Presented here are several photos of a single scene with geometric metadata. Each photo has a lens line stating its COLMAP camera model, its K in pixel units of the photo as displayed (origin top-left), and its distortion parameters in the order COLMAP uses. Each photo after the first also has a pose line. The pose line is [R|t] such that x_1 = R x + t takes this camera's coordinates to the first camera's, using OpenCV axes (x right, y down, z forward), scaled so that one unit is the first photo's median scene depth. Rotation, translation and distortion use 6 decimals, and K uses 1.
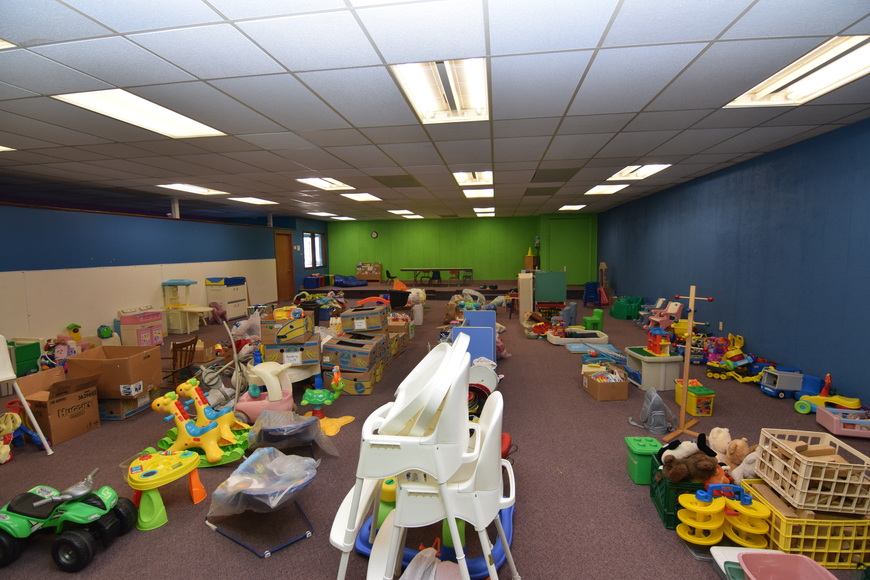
lens RADIAL K [[423.3, 0, 435.7], [0, 423.3, 290.2], [0, 0, 1]] dist [-0.009514, -0.007506]
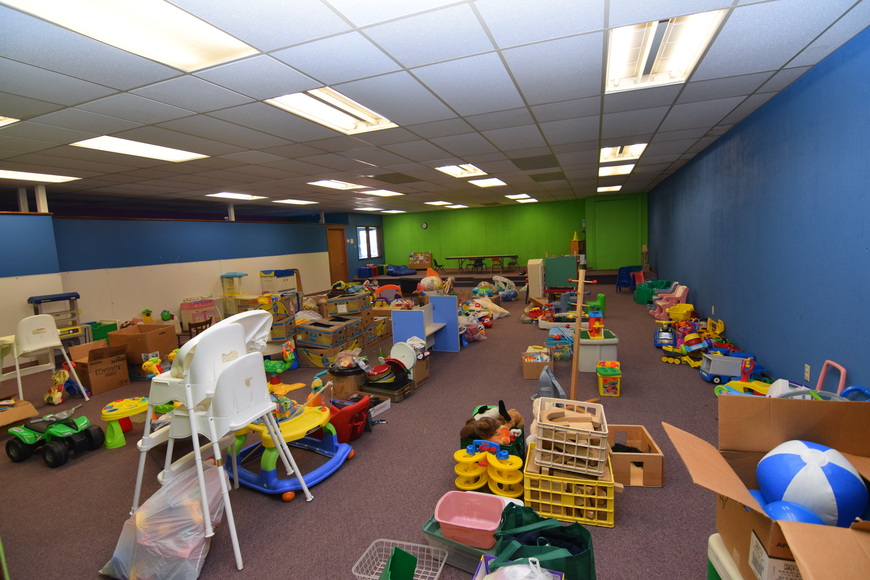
lens RADIAL K [[423.3, 0, 435.7], [0, 423.3, 289.1], [0, 0, 1]] dist [-0.009514, -0.007506]
pose [[0.975997, -0.011840, -0.217462, 0.298929], [0.017538, 0.999551, 0.024291, 0.003943], [0.217077, -0.027522, 0.975766, -0.060671]]
